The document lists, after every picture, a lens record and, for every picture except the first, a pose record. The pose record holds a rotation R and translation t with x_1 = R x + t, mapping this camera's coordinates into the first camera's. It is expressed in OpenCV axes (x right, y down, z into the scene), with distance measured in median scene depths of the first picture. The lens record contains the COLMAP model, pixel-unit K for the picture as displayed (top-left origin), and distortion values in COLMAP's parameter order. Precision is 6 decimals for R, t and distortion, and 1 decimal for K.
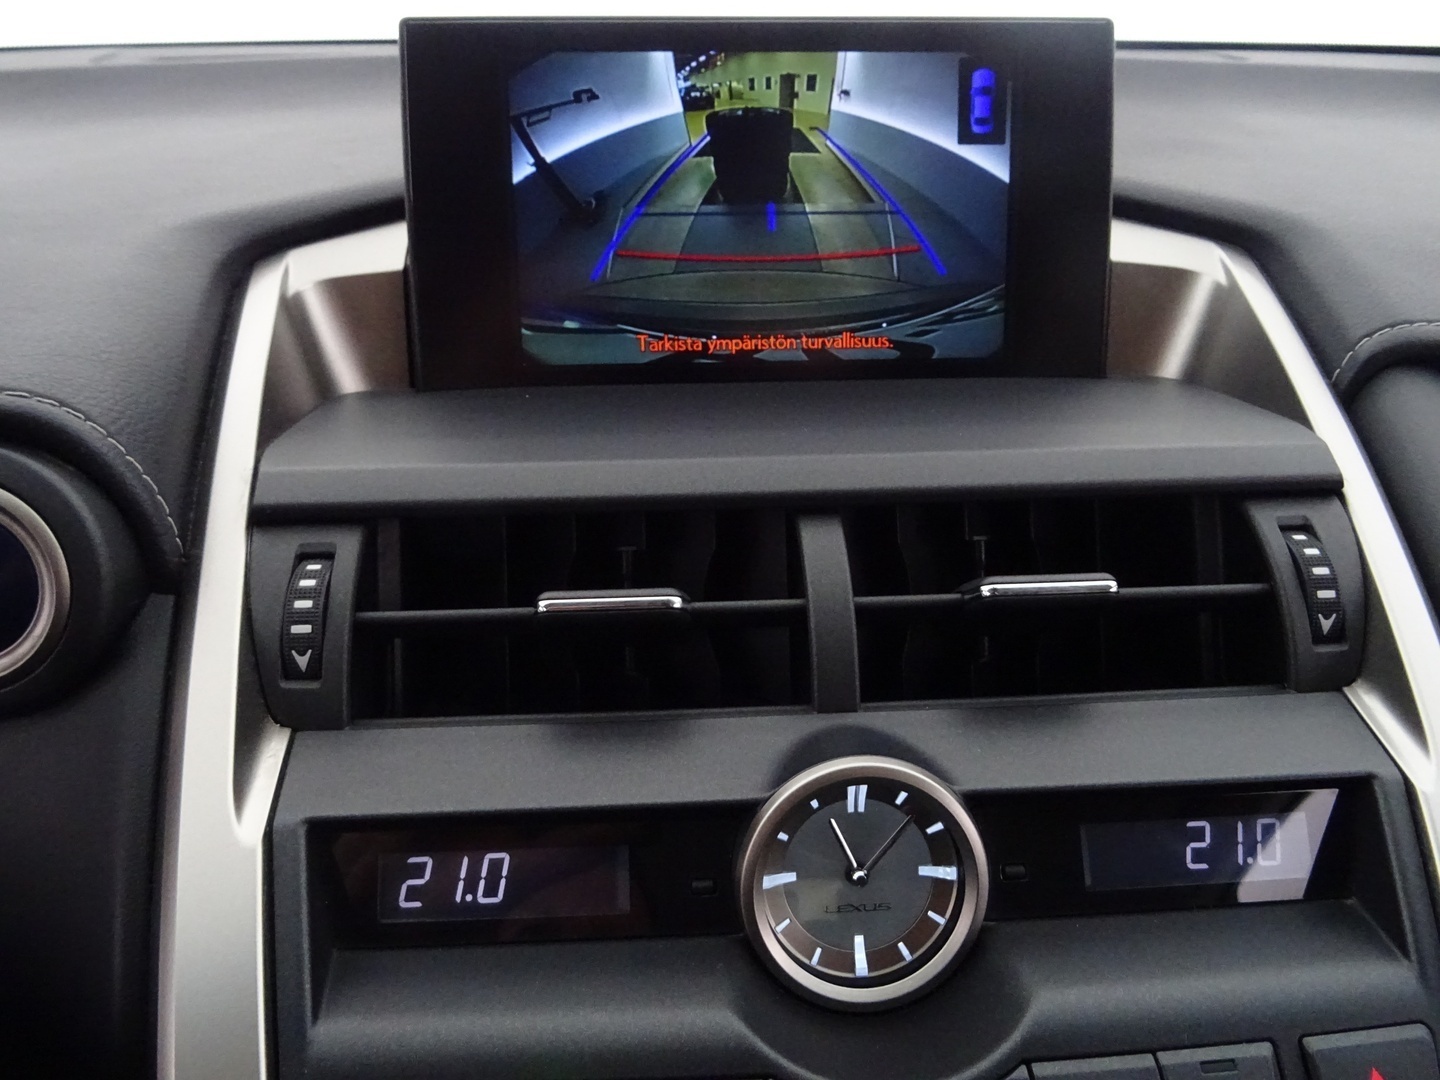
lens RADIAL K [[1121.2, 0, 720.0], [0, 1121.2, 540.0], [0, 0, 1]] dist [-0.003975, -0.005018]
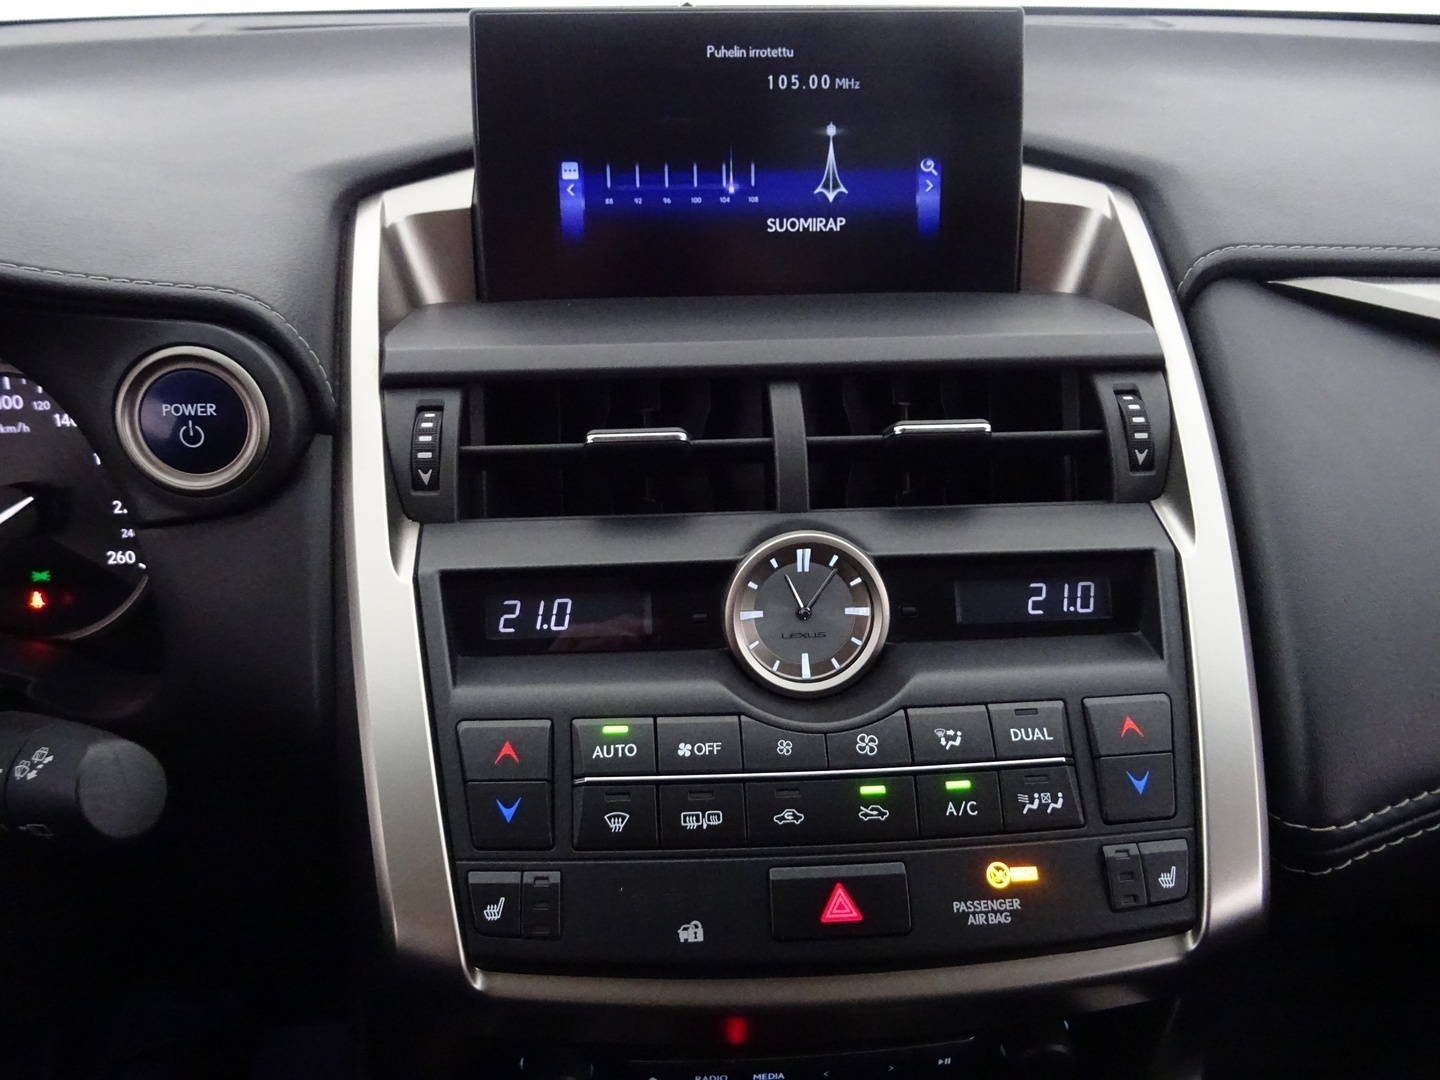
lens RADIAL K [[1103.5, 0, 720.0], [0, 1103.5, 540.0], [0, 0, 1]] dist [-0.000326, 0.003881]
pose [[0.999990, -0.000346, -0.004440, 0.015613], [0.000564, 0.998792, 0.049141, 0.118322], [0.004418, -0.049144, 0.998782, -0.429761]]
